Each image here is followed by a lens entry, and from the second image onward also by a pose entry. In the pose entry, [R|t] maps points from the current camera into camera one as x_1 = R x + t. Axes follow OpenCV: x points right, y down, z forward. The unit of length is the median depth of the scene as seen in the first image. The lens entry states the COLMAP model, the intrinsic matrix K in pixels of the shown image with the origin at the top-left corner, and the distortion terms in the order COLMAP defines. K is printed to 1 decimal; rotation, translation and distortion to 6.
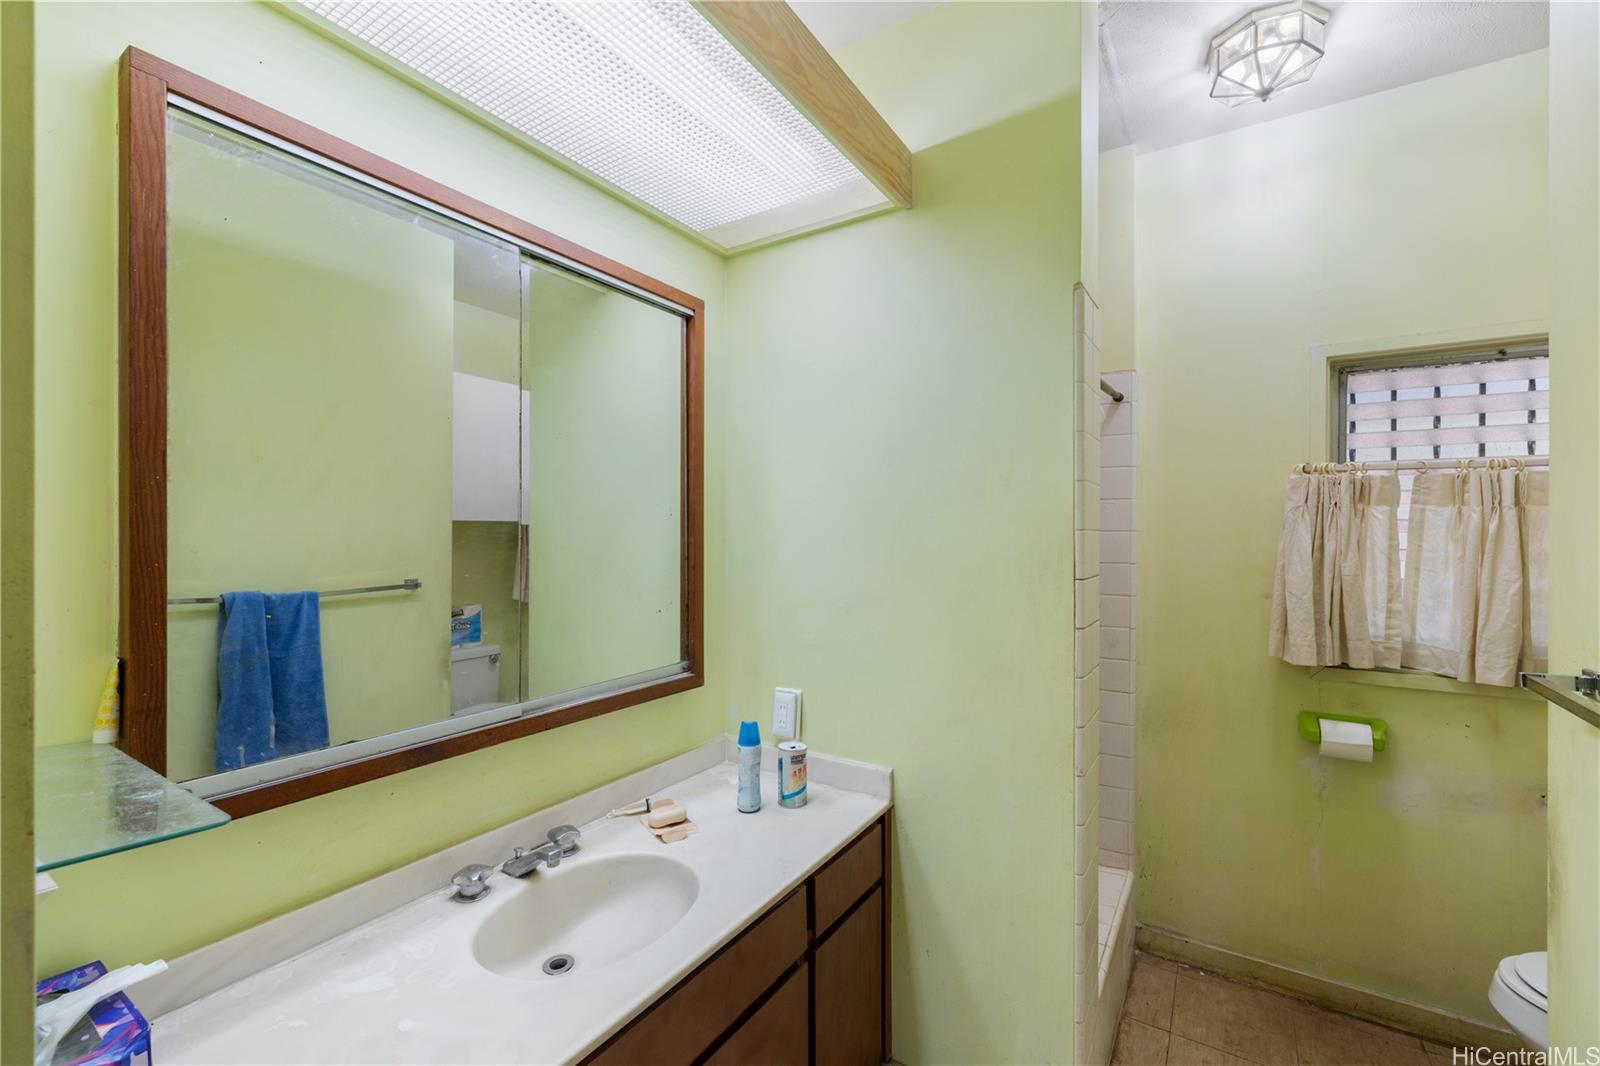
lens RADIAL K [[676.1, 0, 797.7], [0, 676.1, 532.7], [0, 0, 1]] dist [0.000123, 0.000003]
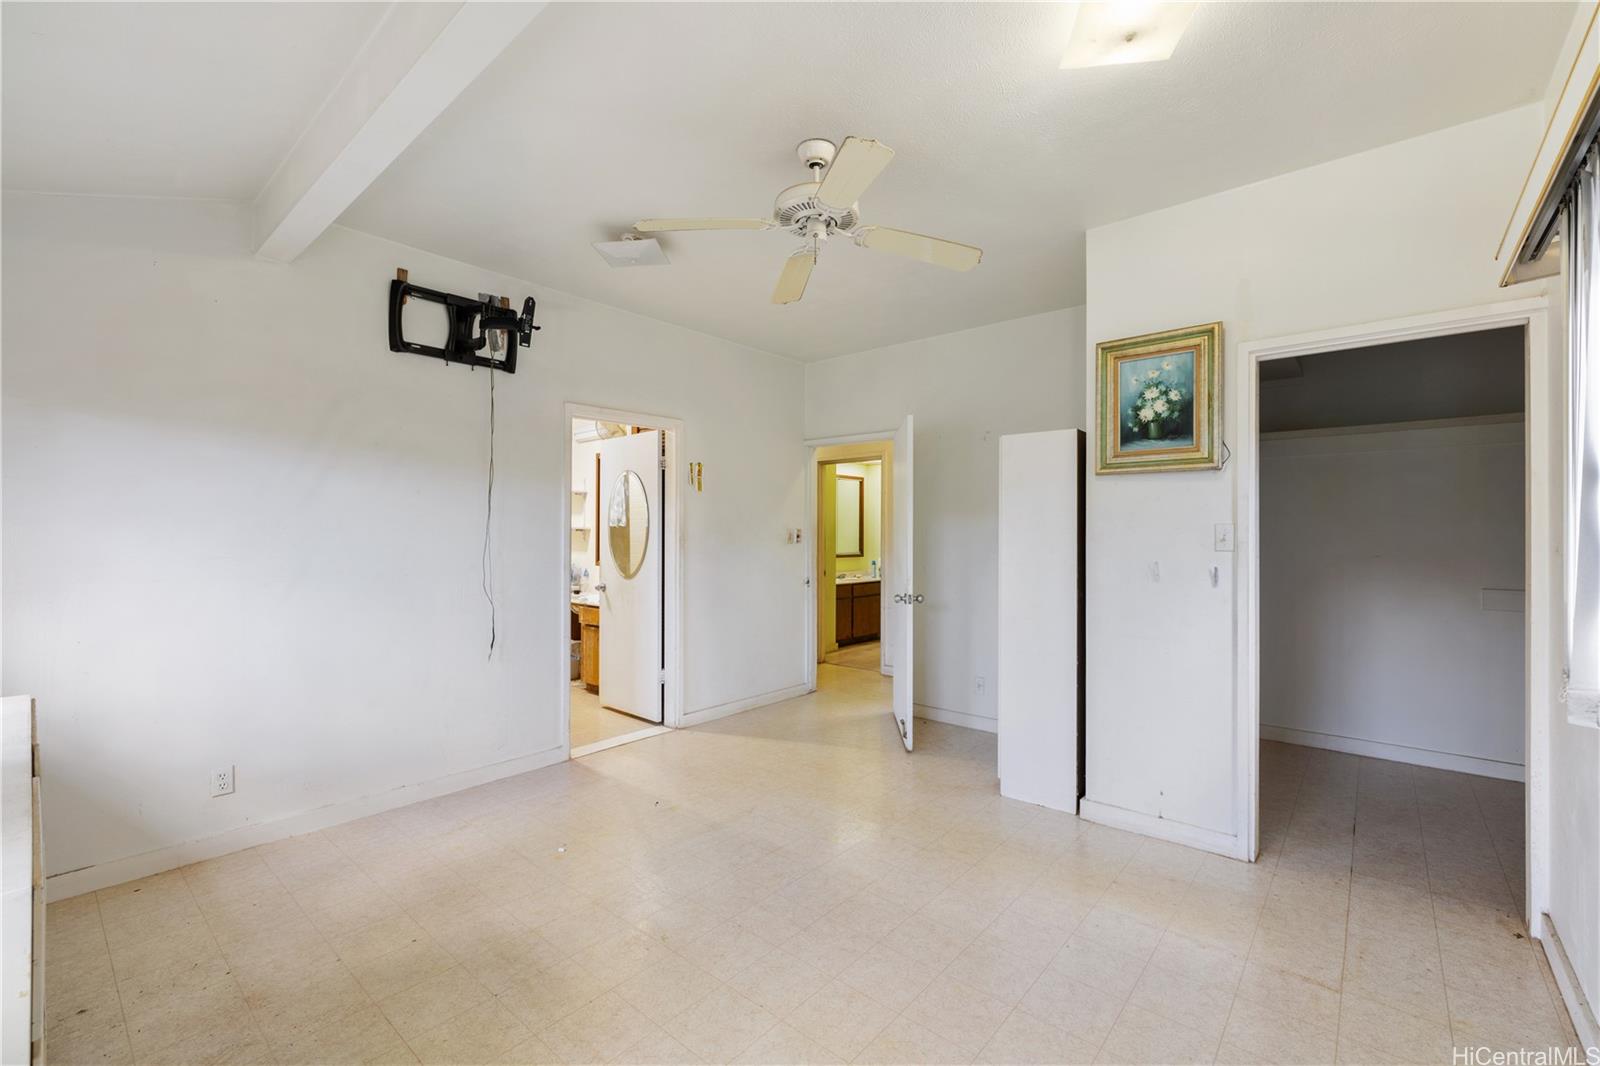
lens RADIAL K [[676.1, 0, 798.6], [0, 676.1, 532.5], [0, 0, 1]] dist [0.000123, 0.000003]
pose [[0.989472, 0.004618, -0.144651, 0.100812], [-0.004832, 0.999988, -0.001129, 0.060399], [0.144644, 0.001816, 0.989482, -3.912597]]
